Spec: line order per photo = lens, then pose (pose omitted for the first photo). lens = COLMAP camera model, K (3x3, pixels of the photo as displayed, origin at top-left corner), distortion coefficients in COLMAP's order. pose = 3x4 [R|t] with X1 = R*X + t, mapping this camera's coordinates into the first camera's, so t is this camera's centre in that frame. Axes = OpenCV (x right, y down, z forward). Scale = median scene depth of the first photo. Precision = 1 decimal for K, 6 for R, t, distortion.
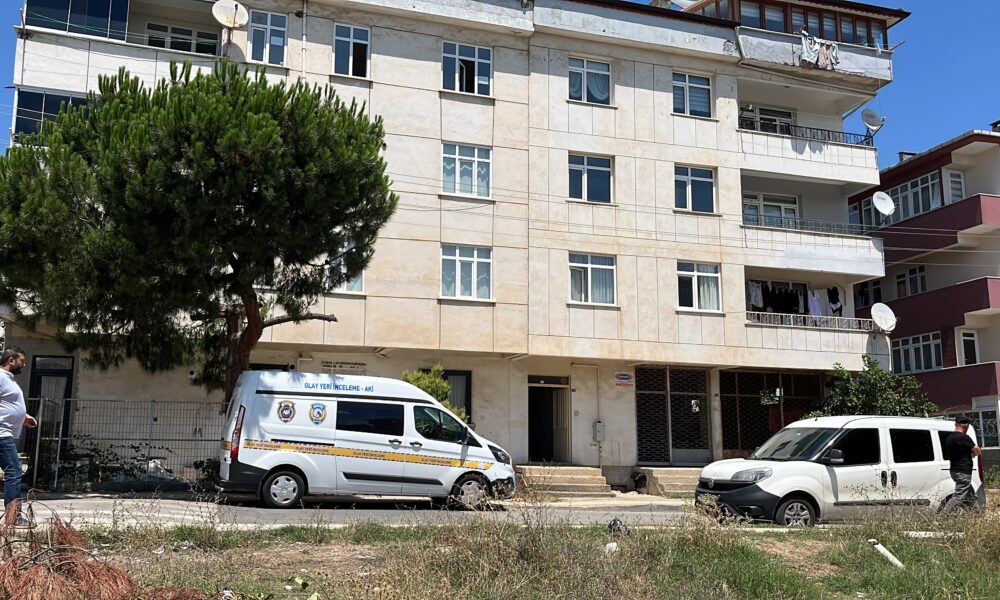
lens RADIAL K [[931.6, 0, 499.4], [0, 931.6, 314.7], [0, 0, 1]] dist [0.094251, -0.176474]
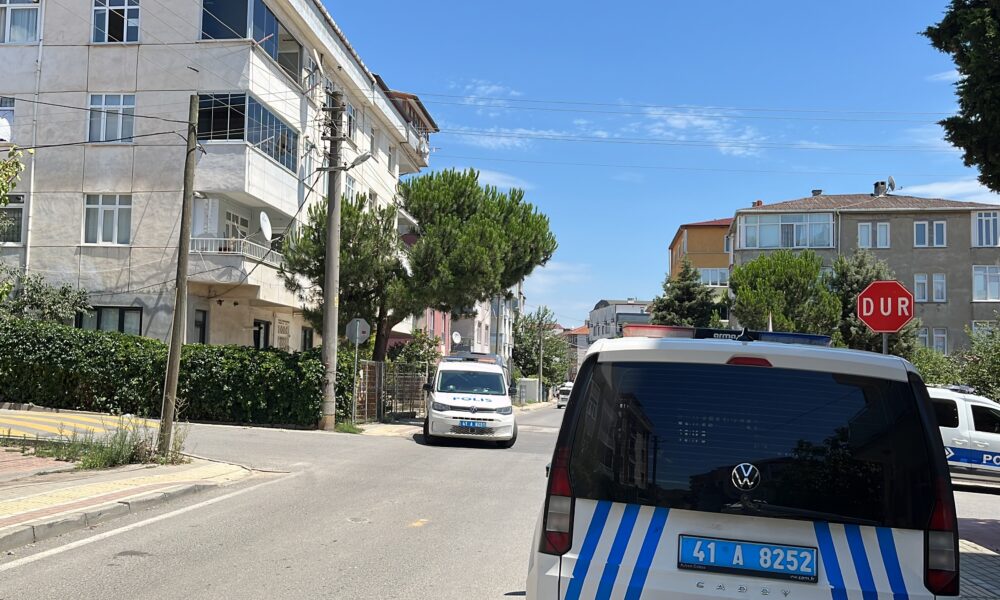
lens RADIAL K [[931.6, 0, 499.4], [0, 931.6, 314.7], [0, 0, 1]] dist [0.094251, -0.176474]
pose [[0.415334, 0.062333, 0.907531, -1.212944], [-0.171789, 0.985073, 0.010961, -0.025028], [-0.893301, -0.160457, 0.419843, 0.137281]]
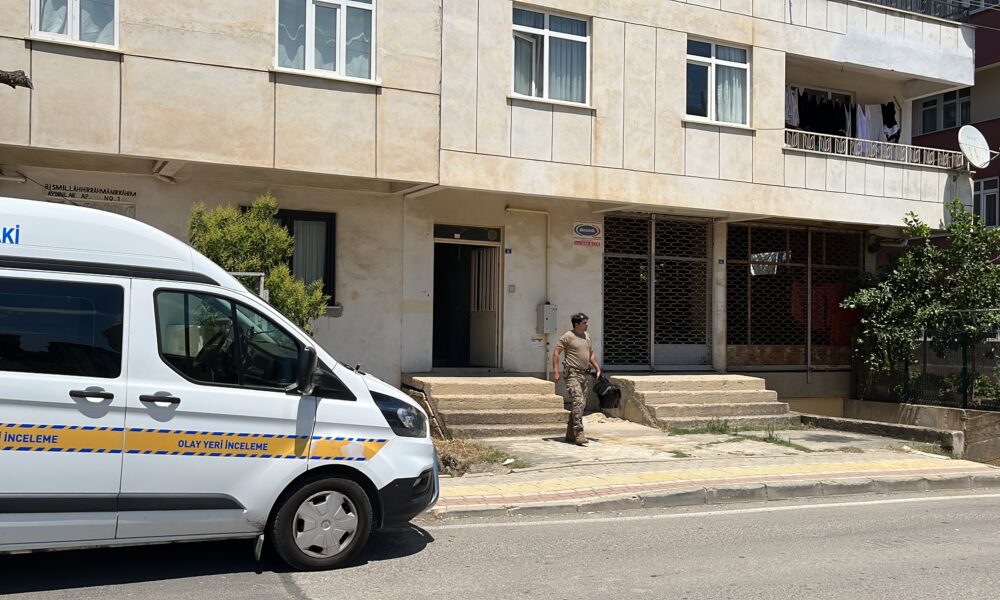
lens RADIAL K [[931.6, 0, 499.4], [0, 931.6, 314.7], [0, 0, 1]] dist [0.094251, -0.176474]
pose [[0.990534, 0.011144, 0.136817, -0.008548], [-0.031652, 0.988383, 0.148651, 0.033226], [-0.133571, -0.151575, 0.979379, 0.412508]]
